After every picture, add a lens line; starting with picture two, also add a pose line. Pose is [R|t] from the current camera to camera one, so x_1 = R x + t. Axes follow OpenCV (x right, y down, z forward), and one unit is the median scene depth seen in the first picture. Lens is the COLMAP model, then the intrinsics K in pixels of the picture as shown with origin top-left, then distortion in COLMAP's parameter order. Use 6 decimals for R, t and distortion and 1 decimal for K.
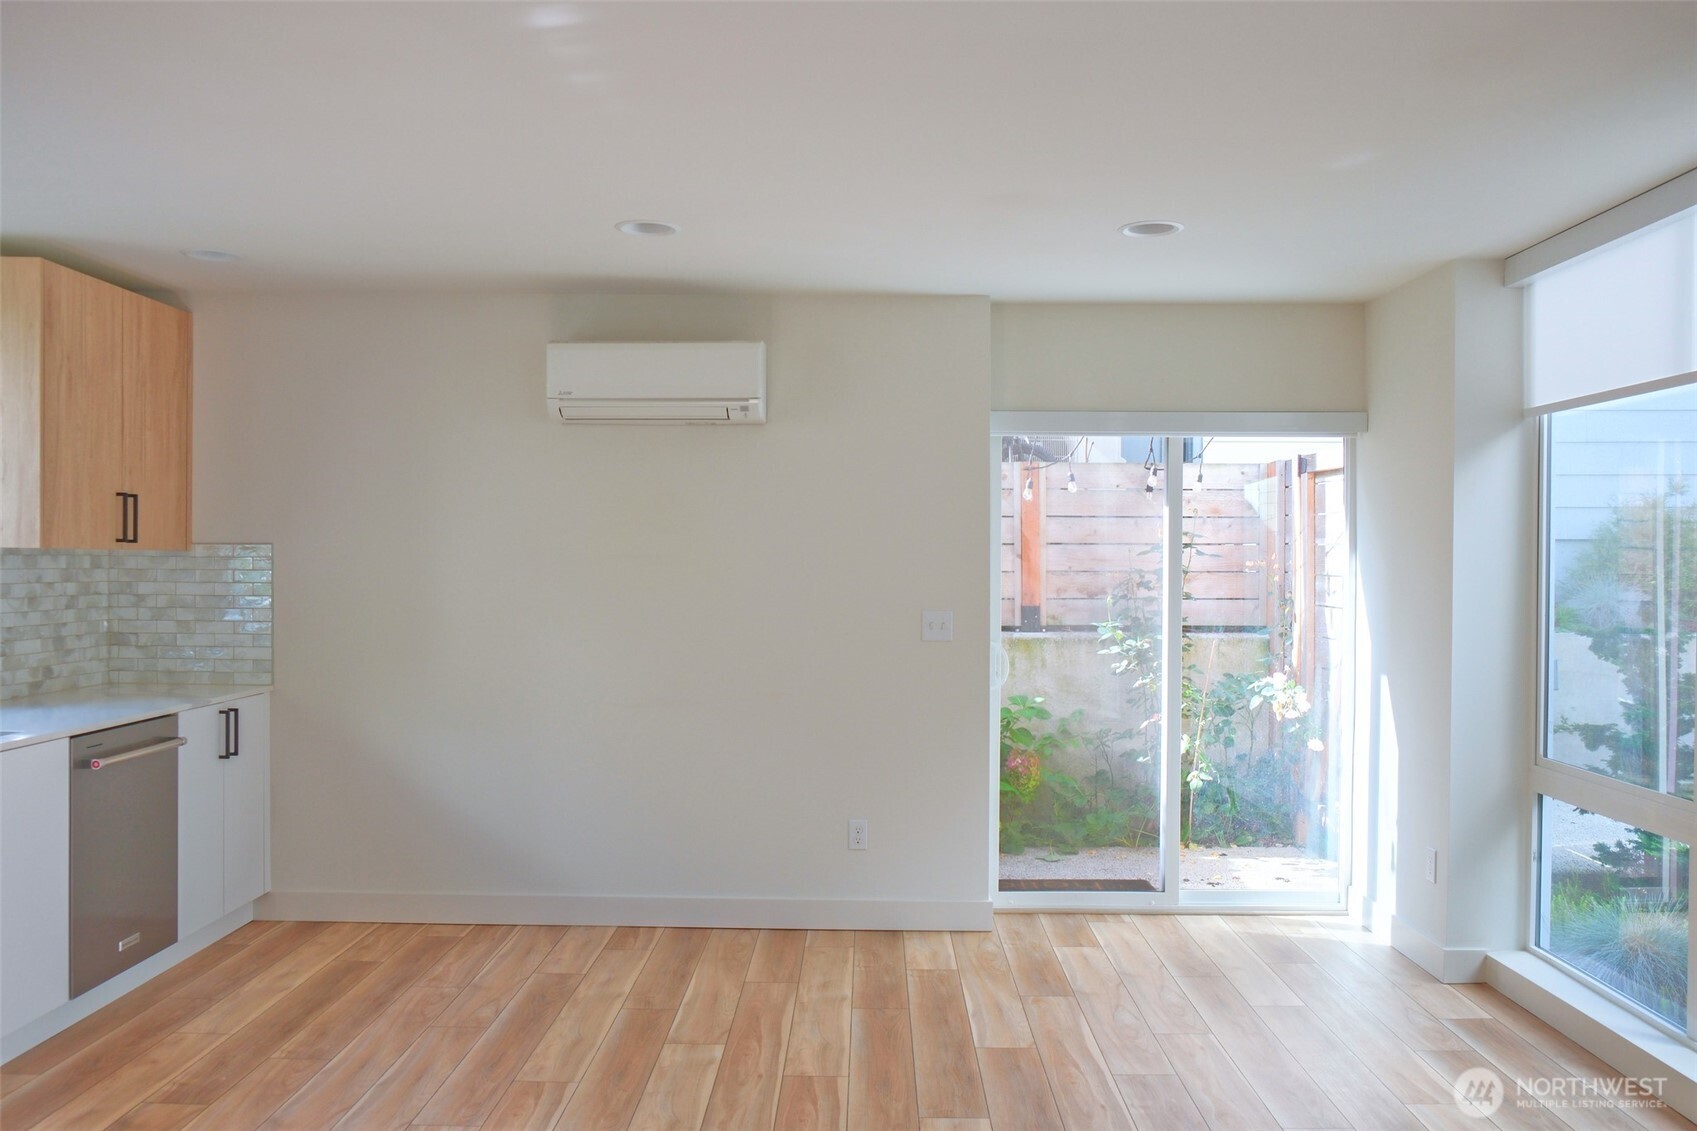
lens RADIAL K [[1352.8, 0, 821.2], [0, 1352.8, 571.2], [0, 0, 1]] dist [-0.030737, 0.029538]
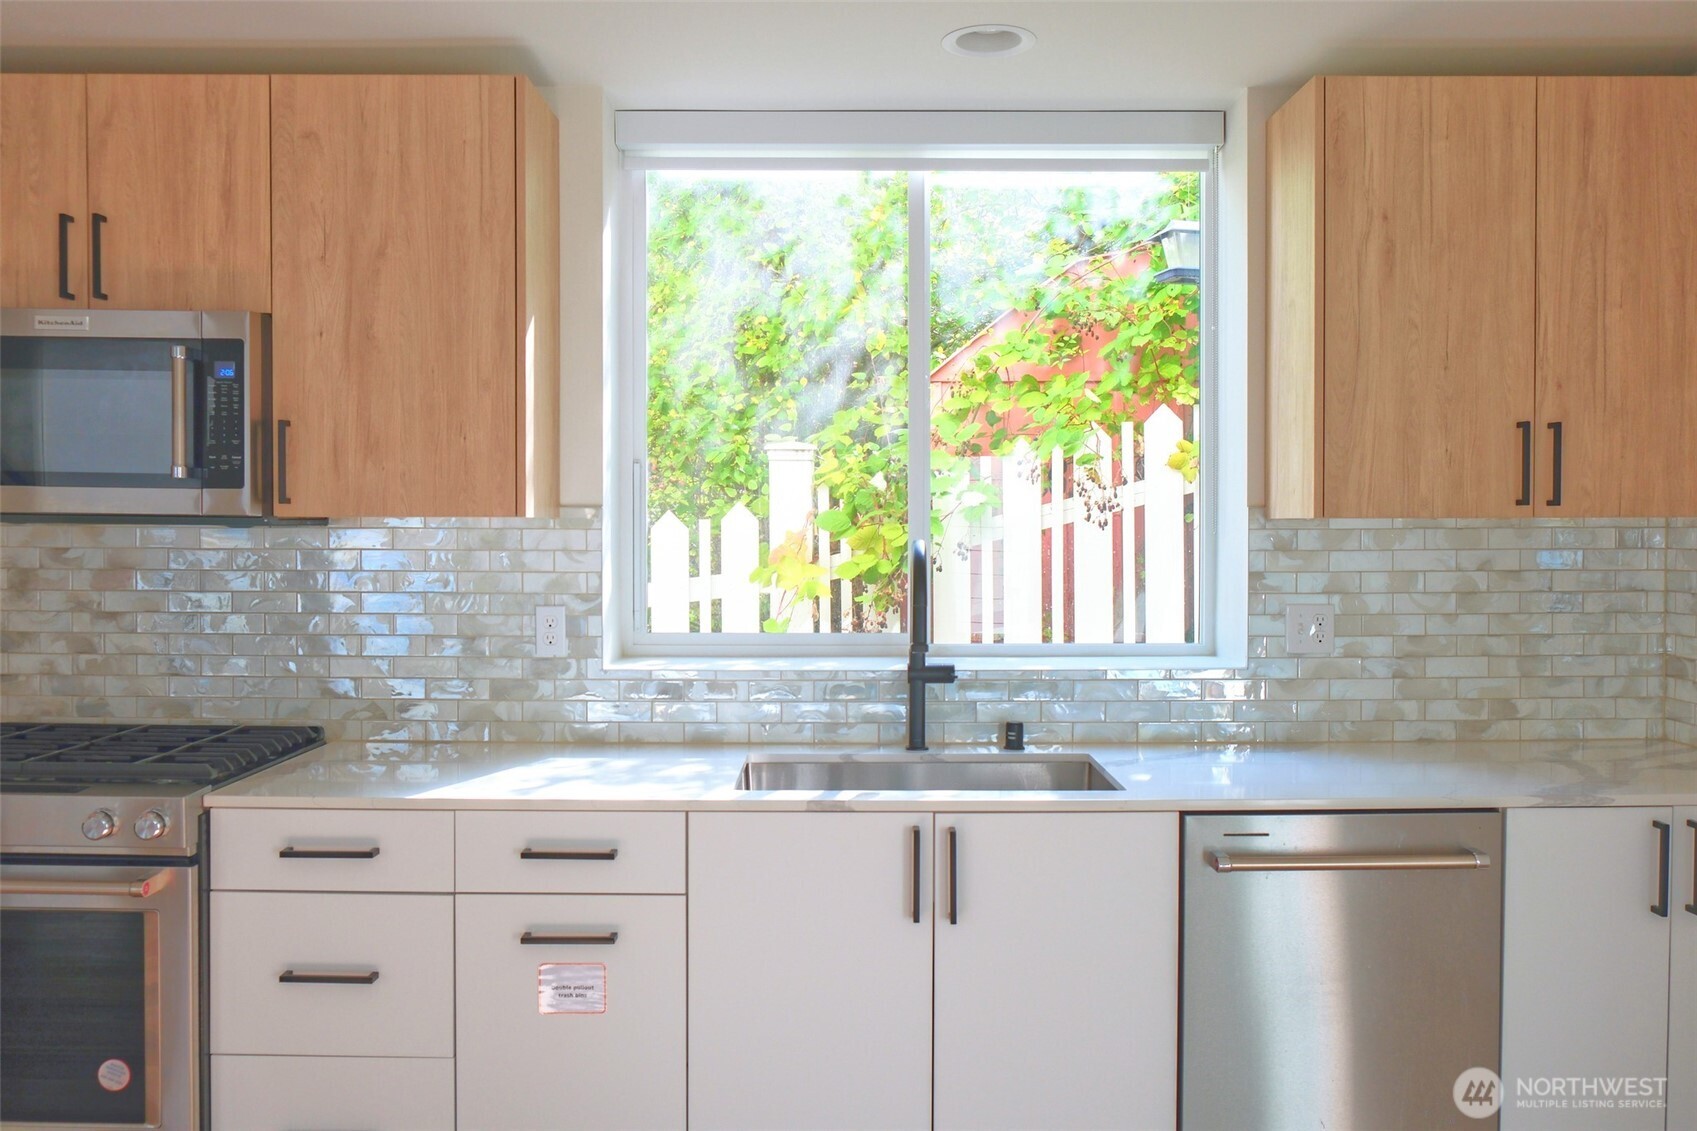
lens RADIAL K [[1352.8, 0, 860.5], [0, 1352.8, 580.9], [0, 0, 1]] dist [-0.030737, 0.029538]
pose [[0.016751, 0.029364, -0.999428, 0.067041], [-0.004560, 0.999561, 0.029291, -0.004039], [0.999849, 0.004067, 0.016878, 0.657341]]
